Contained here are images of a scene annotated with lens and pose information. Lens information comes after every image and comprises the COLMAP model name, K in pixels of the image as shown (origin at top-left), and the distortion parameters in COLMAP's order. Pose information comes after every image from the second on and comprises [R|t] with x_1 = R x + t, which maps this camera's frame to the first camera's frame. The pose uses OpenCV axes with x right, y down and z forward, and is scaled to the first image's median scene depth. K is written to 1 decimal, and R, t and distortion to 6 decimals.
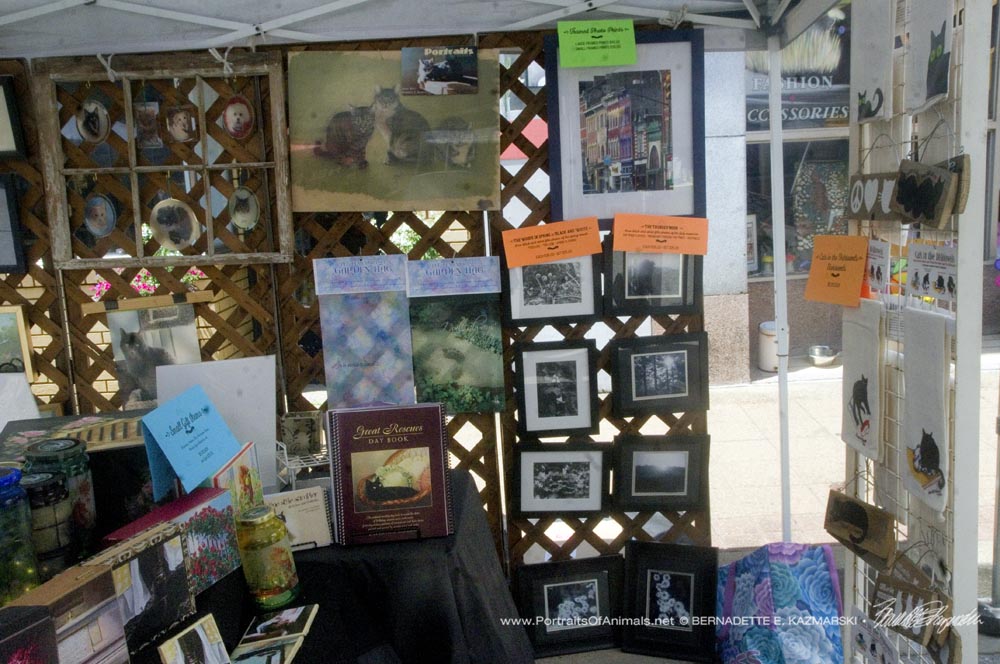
lens RADIAL K [[996.6, 0, 503.2], [0, 996.6, 341.9], [0, 0, 1]] dist [-0.054940, 0.237008]
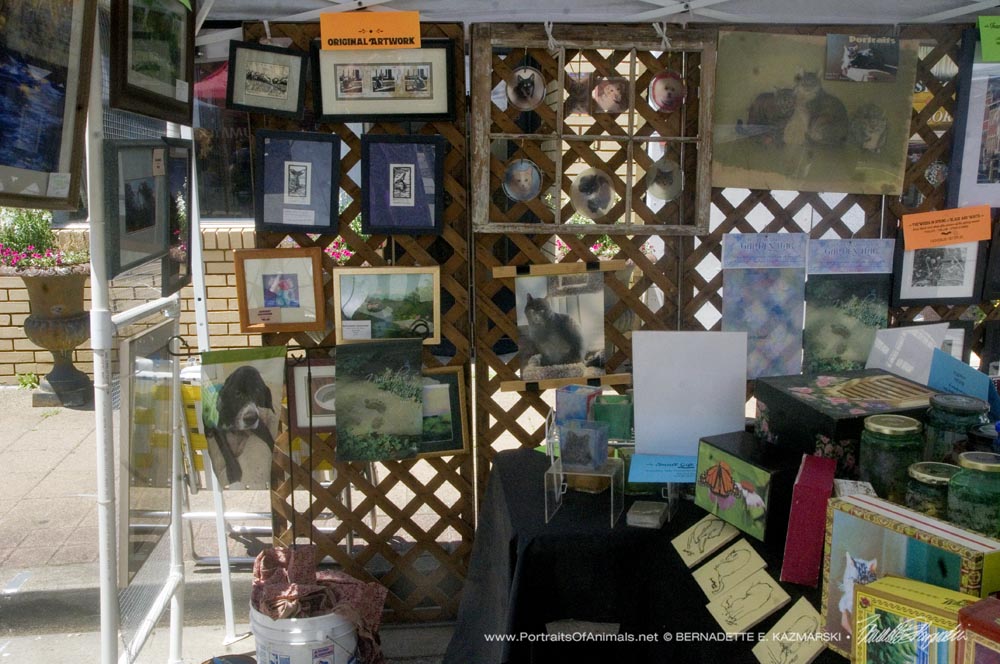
lens RADIAL K [[996.6, 0, 503.2], [0, 996.6, 341.9], [0, 0, 1]] dist [-0.054940, 0.237008]
pose [[0.993218, 0.031759, 0.111844, -0.531017], [-0.033489, 0.999346, 0.013626, 0.022767], [-0.111338, -0.017279, 0.993632, -0.002799]]
